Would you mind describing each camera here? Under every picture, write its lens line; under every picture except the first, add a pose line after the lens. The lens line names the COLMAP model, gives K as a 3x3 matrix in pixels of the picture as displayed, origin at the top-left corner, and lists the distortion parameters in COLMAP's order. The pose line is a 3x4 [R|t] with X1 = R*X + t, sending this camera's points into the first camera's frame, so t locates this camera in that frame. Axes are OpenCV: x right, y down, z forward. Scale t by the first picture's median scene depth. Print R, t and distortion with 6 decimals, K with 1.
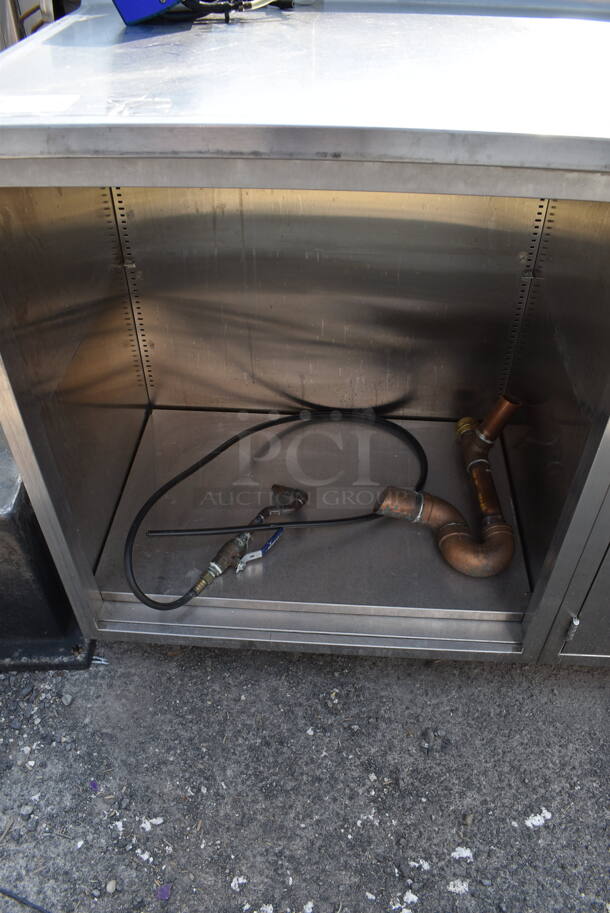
lens RADIAL K [[704.6, 0, 305.0], [0, 704.6, 456.5], [0, 0, 1]] dist [-0.098749, 0.017357]
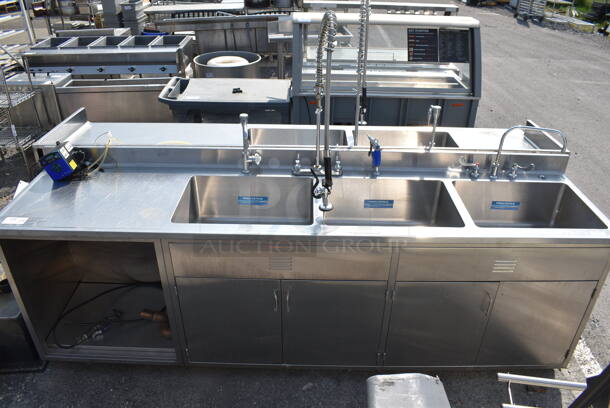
lens RADIAL K [[470.8, 0, 305.0], [0, 470.8, 204.0], [0, 0, 1]] dist [-0.098749, 0.017357]
pose [[0.998264, -0.018780, 0.055824, 0.756129], [0.029731, 0.978862, -0.202349, 0.026798], [-0.050844, 0.203657, 0.977721, -1.161127]]
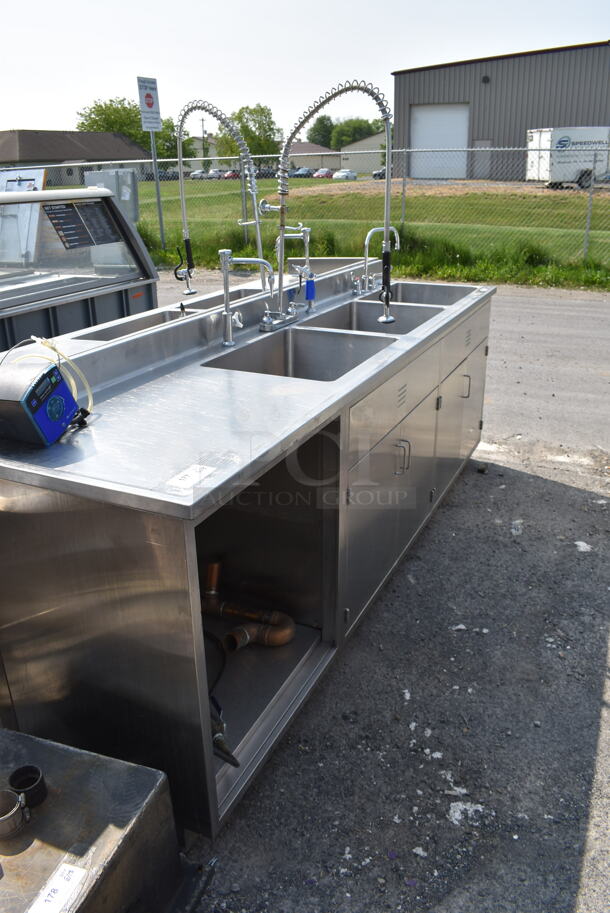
lens RADIAL K [[704.6, 0, 305.0], [0, 704.6, 456.5], [0, 0, 1]] dist [-0.098749, 0.017357]
pose [[0.361788, -0.351222, 0.863570, -1.131894], [0.632194, 0.773220, 0.049622, -0.255302], [-0.685158, 0.527991, 0.501782, -0.151240]]
